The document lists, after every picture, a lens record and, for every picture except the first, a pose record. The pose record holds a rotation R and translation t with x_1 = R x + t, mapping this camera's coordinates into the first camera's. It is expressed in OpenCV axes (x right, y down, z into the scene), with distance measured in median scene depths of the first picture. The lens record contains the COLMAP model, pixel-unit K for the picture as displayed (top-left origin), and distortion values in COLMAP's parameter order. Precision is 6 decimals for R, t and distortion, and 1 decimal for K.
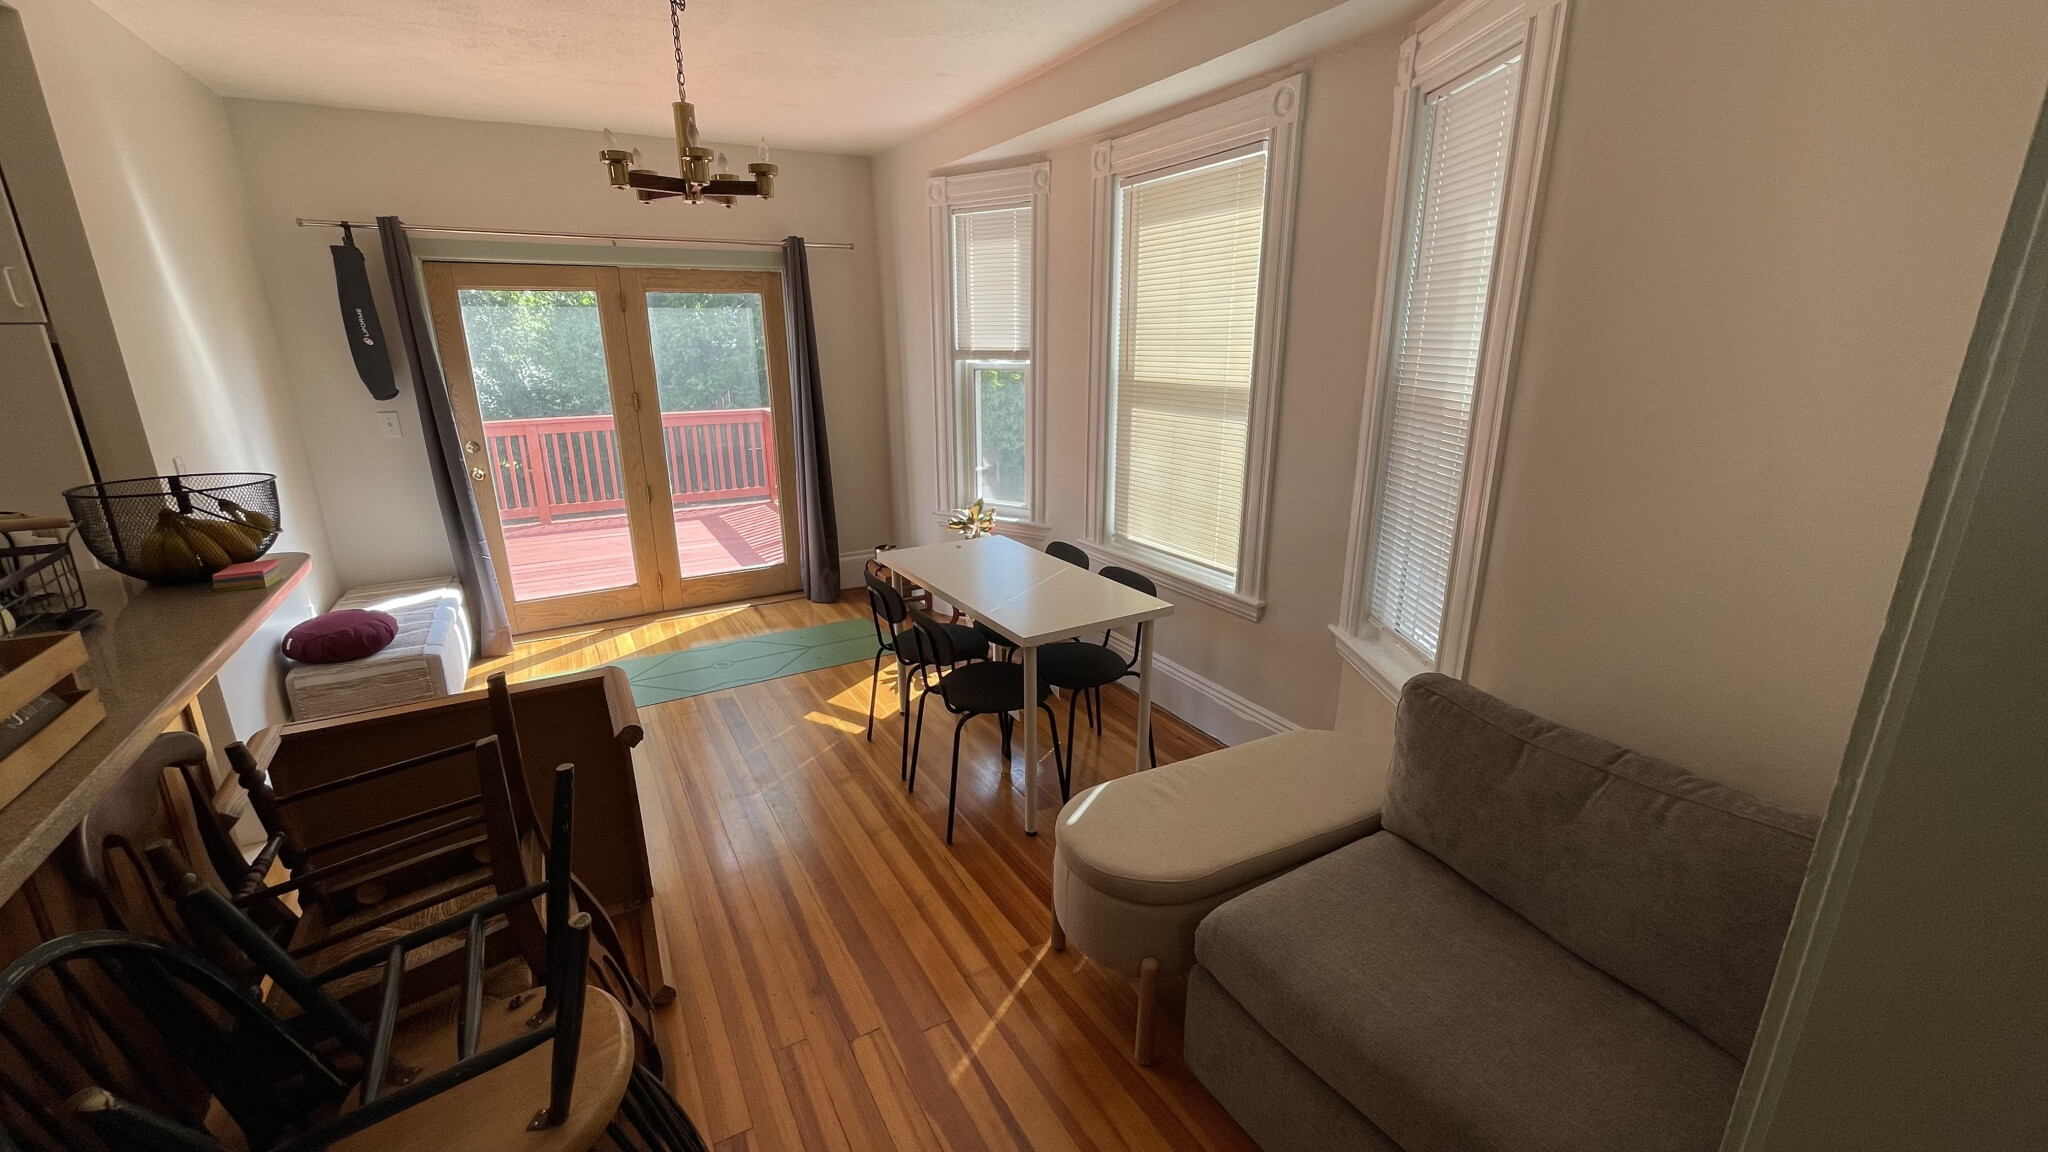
lens RADIAL K [[832.2, 0, 1026.1], [0, 832.2, 570.7], [0, 0, 1]] dist [0.004278, -0.000484]
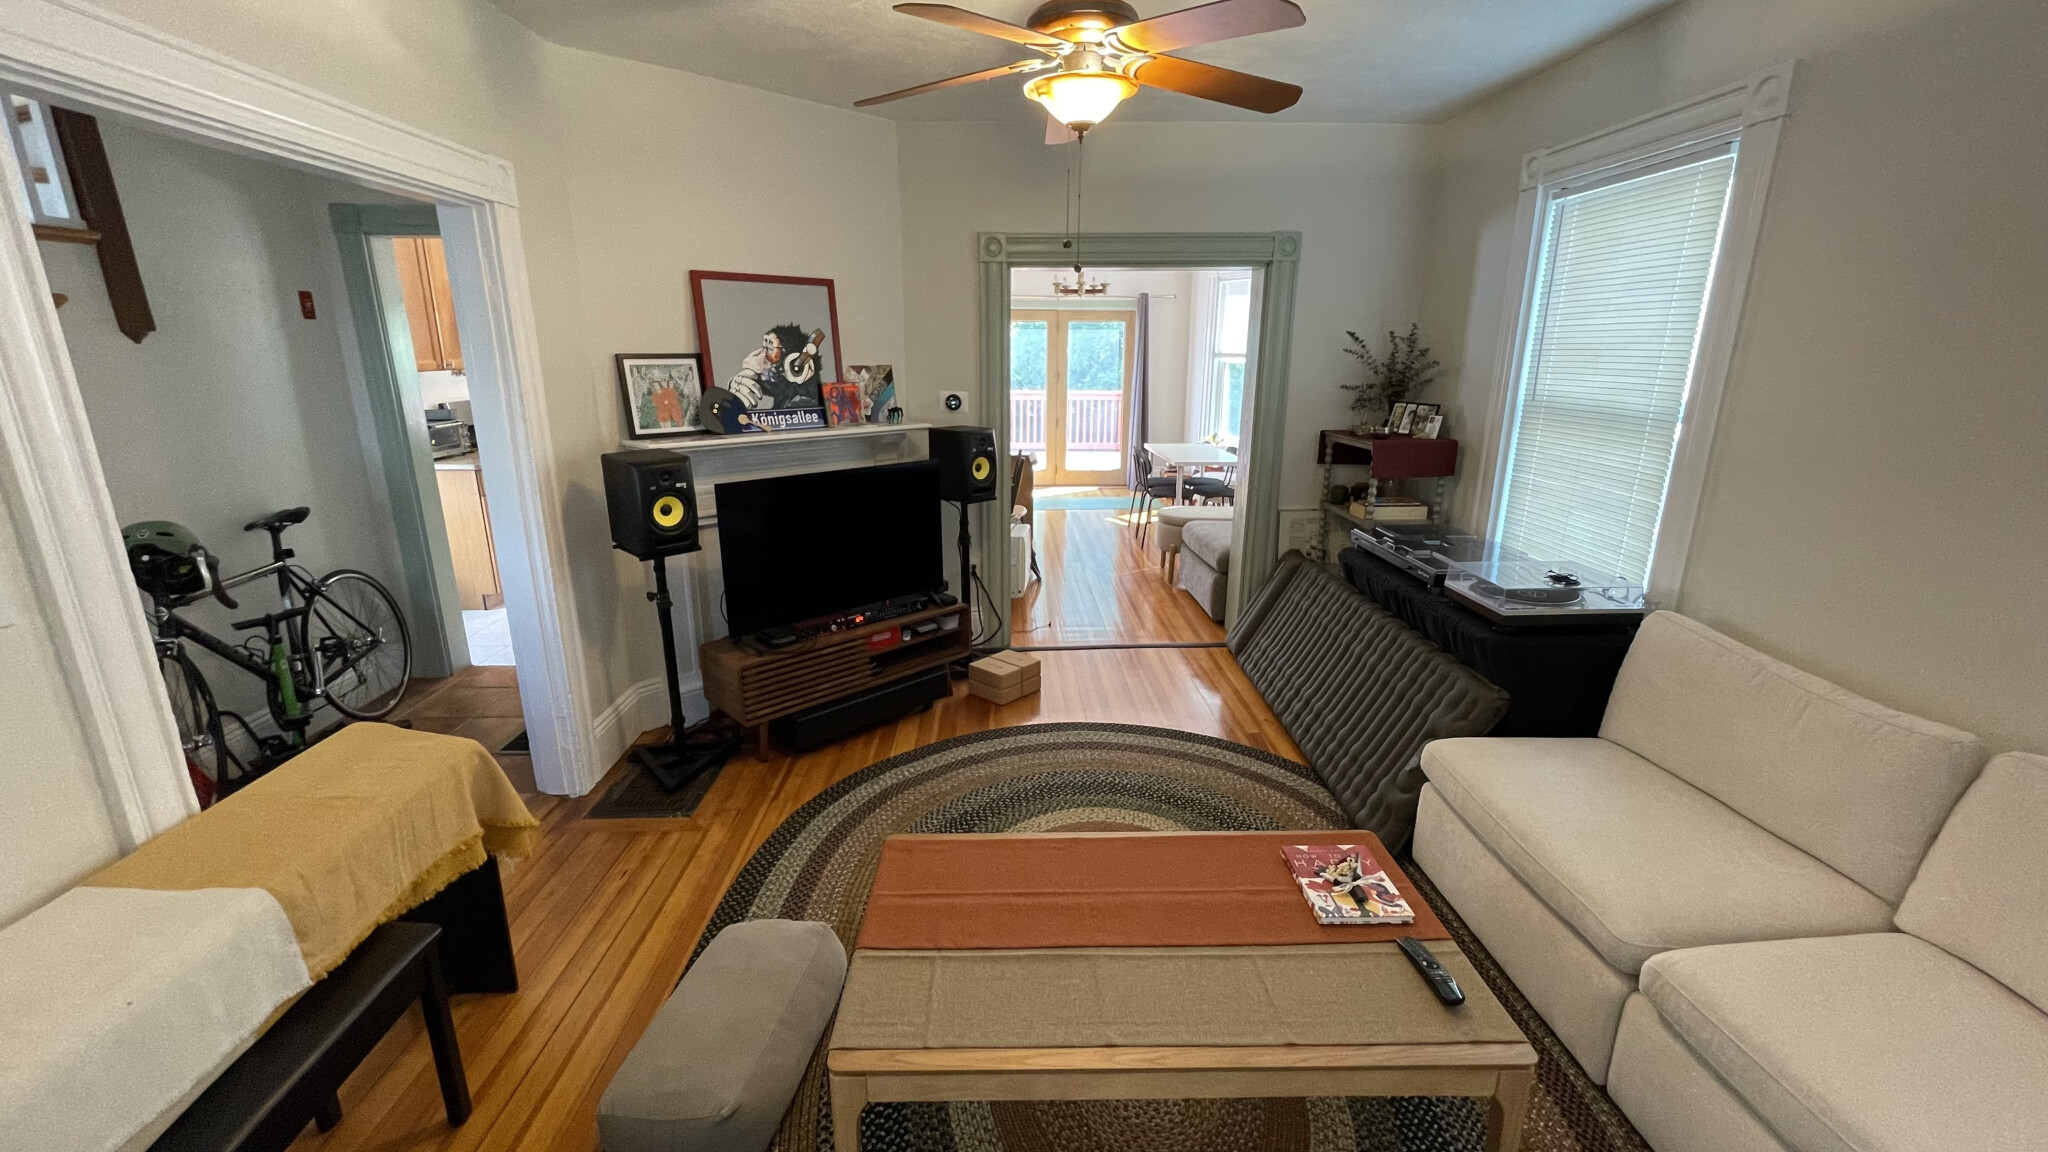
lens RADIAL K [[832.2, 0, 1024.0], [0, 832.2, 572.6], [0, 0, 1]] dist [0.004278, -0.000484]
pose [[0.885159, 0.132352, -0.446068, 0.430725], [-0.139291, 0.990099, 0.017367, 0.248431], [0.443950, 0.046761, 0.894830, -0.833259]]
